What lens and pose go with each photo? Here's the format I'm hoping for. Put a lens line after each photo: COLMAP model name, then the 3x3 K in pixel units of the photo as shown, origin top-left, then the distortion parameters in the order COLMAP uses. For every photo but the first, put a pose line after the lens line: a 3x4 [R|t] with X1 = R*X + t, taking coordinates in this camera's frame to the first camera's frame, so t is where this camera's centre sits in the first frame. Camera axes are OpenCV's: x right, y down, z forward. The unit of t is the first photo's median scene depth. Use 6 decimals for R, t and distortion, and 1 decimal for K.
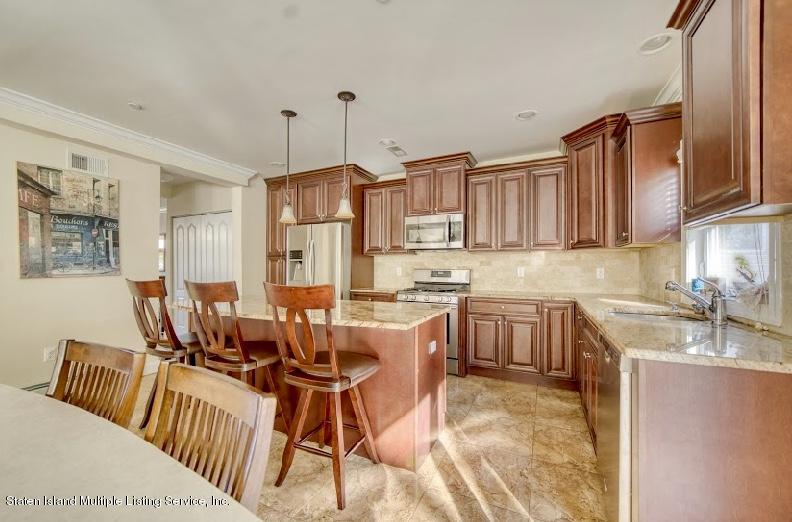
lens RADIAL K [[299.8, 0, 394.6], [0, 299.8, 273.2], [0, 0, 1]] dist [0.000586, 0.000064]
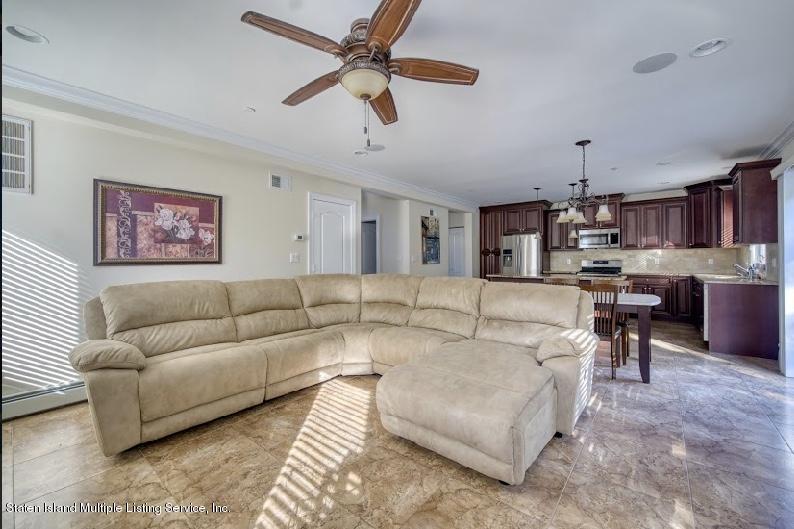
lens RADIAL K [[322.4, 0, 397.0], [0, 322.4, 264.5], [0, 0, 1]] dist [-0.001283, -0.000307]
pose [[0.974331, -0.003265, -0.225097, -0.633621], [0.003276, 0.999995, -0.000324, 0.012478], [0.225097, -0.000421, 0.974336, -1.165218]]
